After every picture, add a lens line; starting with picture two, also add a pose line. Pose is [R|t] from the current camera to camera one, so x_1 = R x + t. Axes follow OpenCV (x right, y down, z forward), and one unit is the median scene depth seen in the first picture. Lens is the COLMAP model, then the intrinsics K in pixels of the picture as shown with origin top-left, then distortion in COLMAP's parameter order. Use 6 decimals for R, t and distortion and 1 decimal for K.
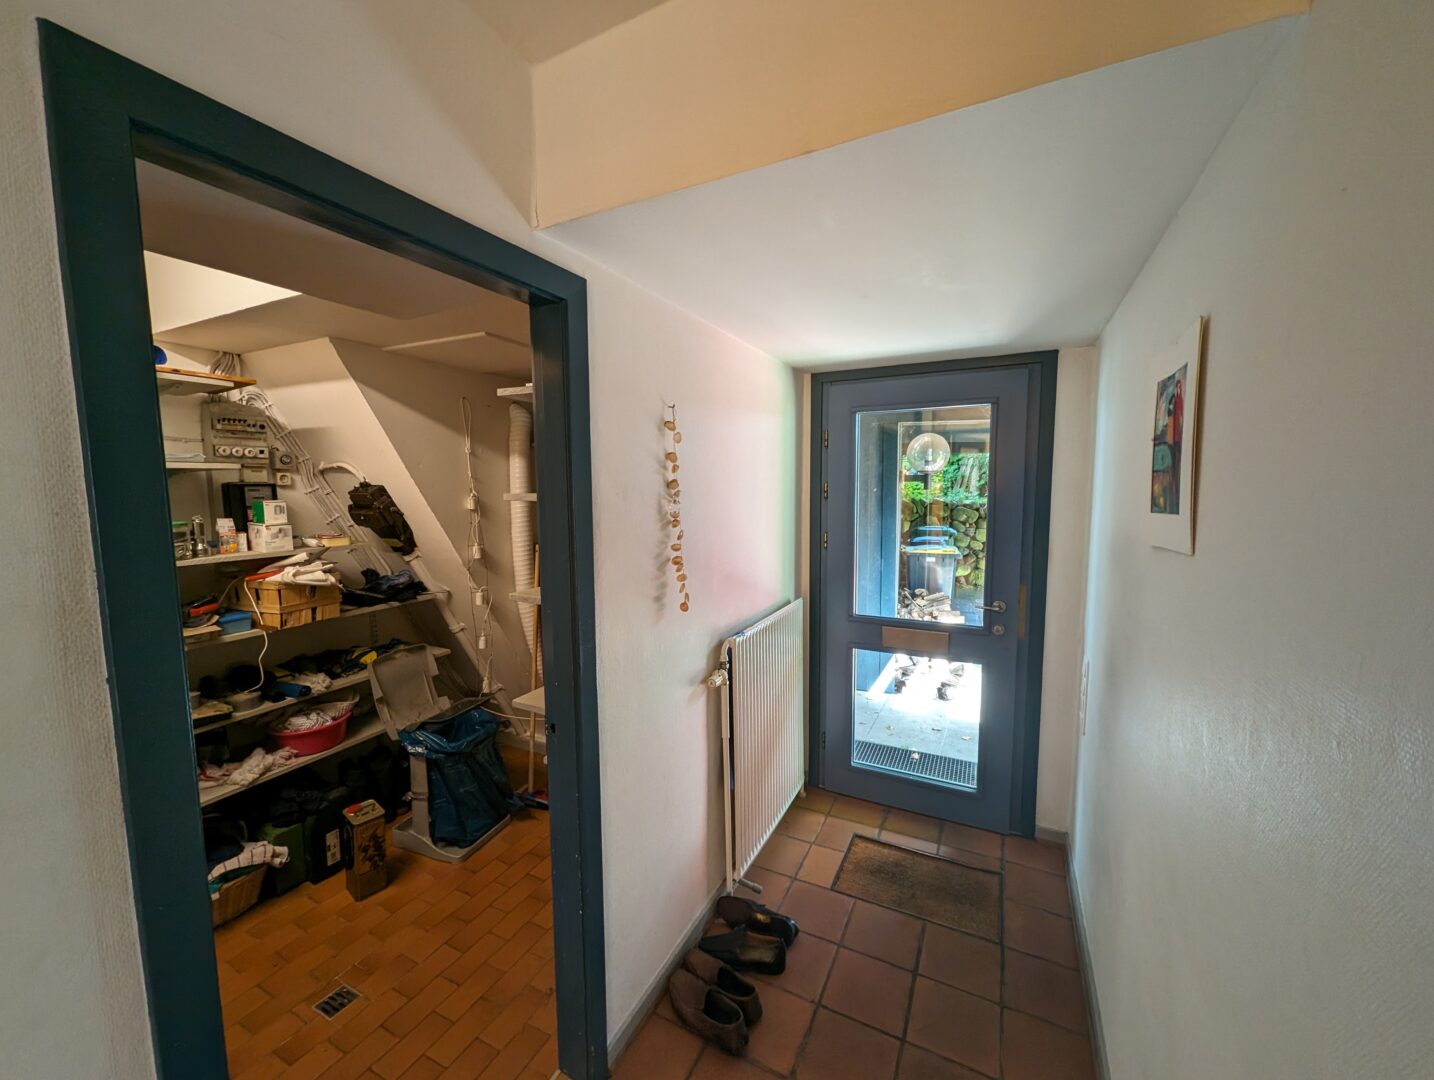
lens RADIAL K [[561.8, 0, 715.5], [0, 561.8, 538.5], [0, 0, 1]] dist [-0.001107, -0.000592]
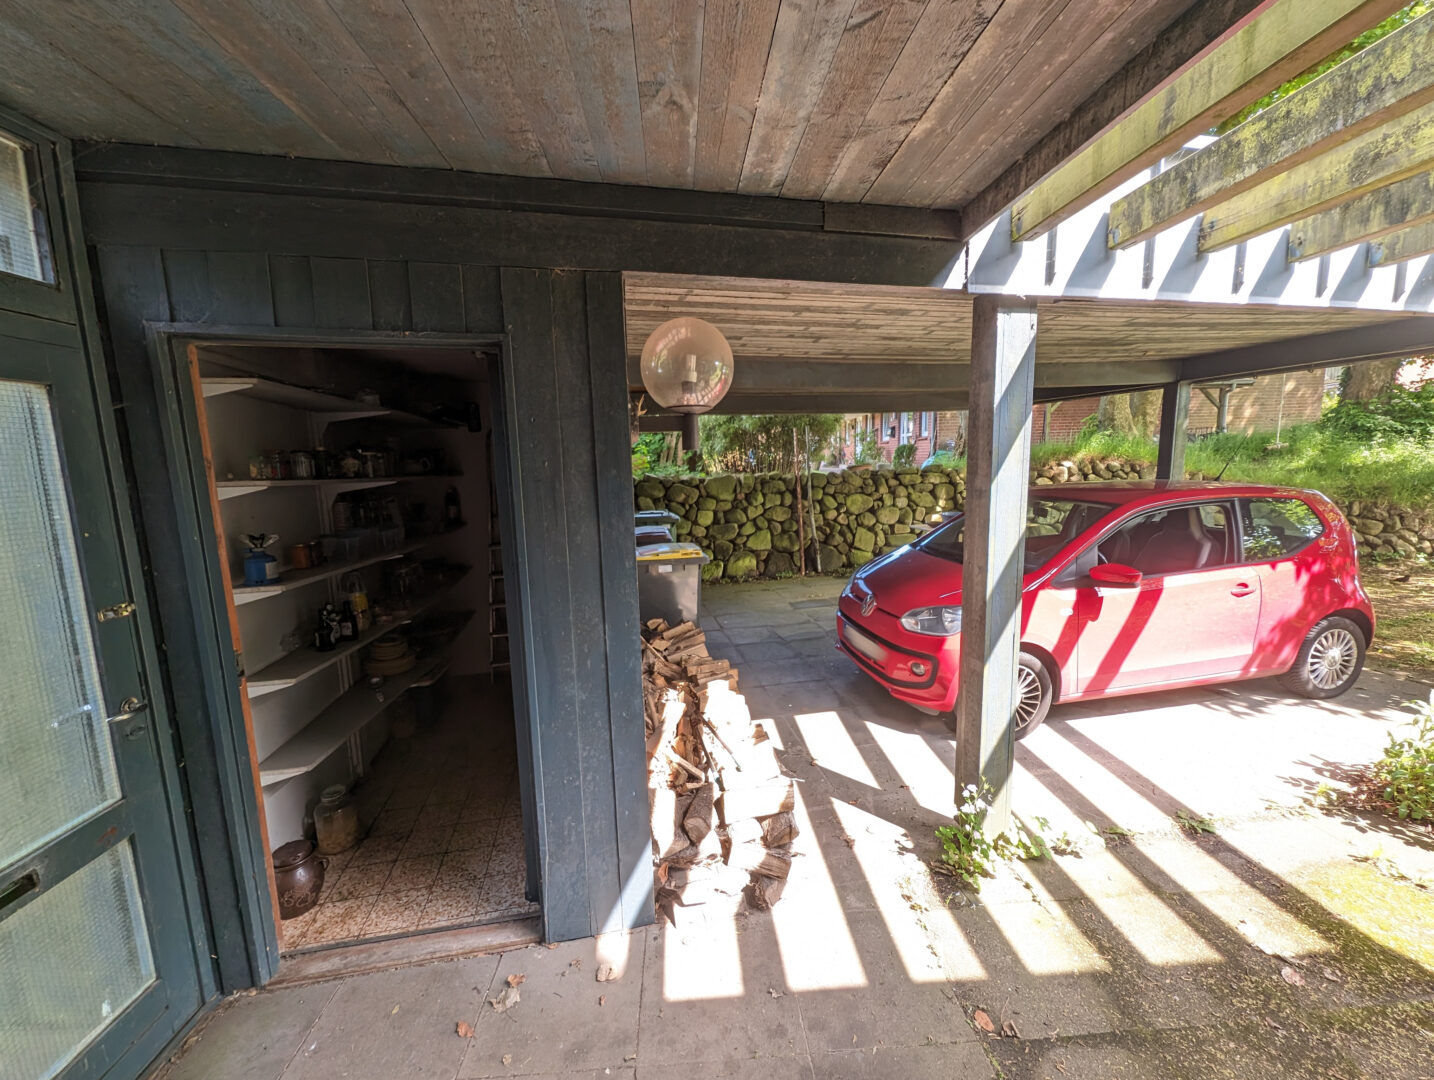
lens RADIAL K [[561.8, 0, 715.5], [0, 561.8, 538.5], [0, 0, 1]] dist [-0.001107, -0.000592]
pose [[0.861410, -0.082418, 0.501179, 0.111126], [0.063911, 0.996492, 0.054023, -0.026795], [-0.503873, -0.014505, 0.863656, 0.404404]]
